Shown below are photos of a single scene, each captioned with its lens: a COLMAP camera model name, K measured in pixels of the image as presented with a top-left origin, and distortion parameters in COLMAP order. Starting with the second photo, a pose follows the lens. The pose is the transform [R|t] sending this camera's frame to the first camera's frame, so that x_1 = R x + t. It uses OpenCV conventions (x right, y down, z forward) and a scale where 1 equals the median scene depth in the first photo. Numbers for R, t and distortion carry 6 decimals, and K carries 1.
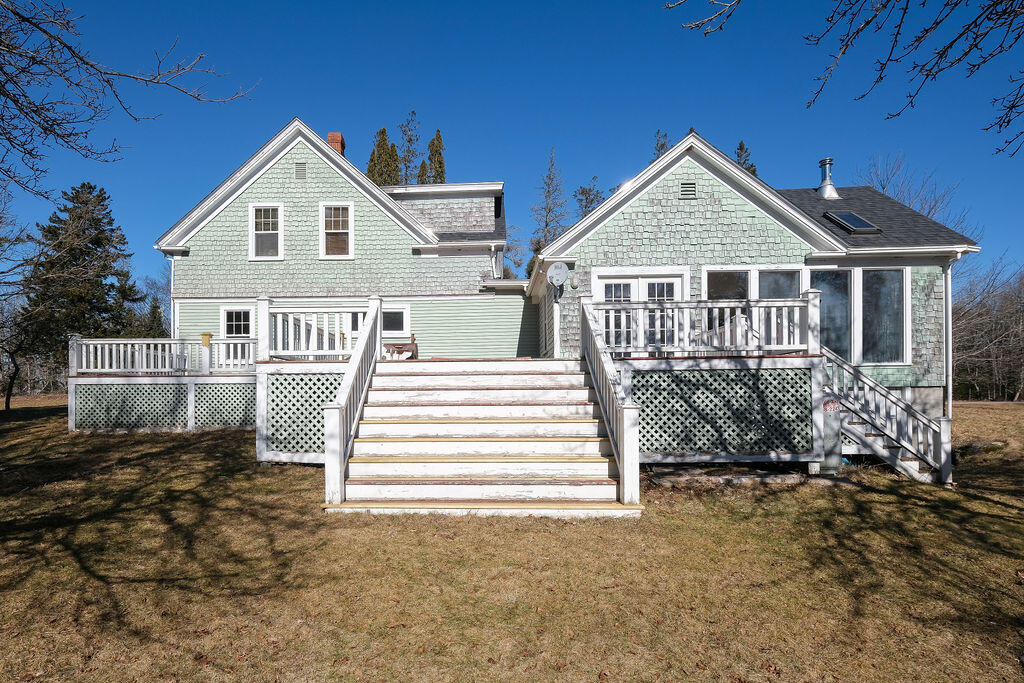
lens RADIAL K [[523.7, 0, 478.7], [0, 523.7, 386.5], [0, 0, 1]] dist [0.002448, 0.000353]
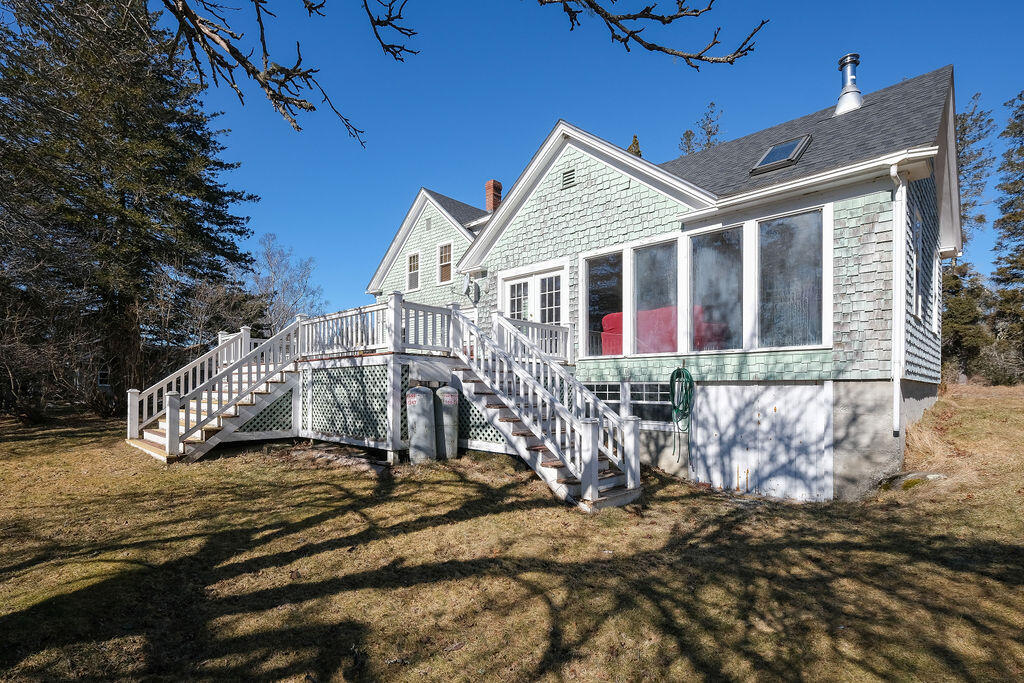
lens RADIAL K [[474.4, 0, 500.0], [0, 474.4, 380.4], [0, 0, 1]] dist [-0.003768, -0.000281]
pose [[0.749649, -0.000291, -0.661835, 0.901975], [0.004866, 0.999975, 0.005072, -0.004000], [0.661817, -0.007022, 0.749632, 0.256197]]
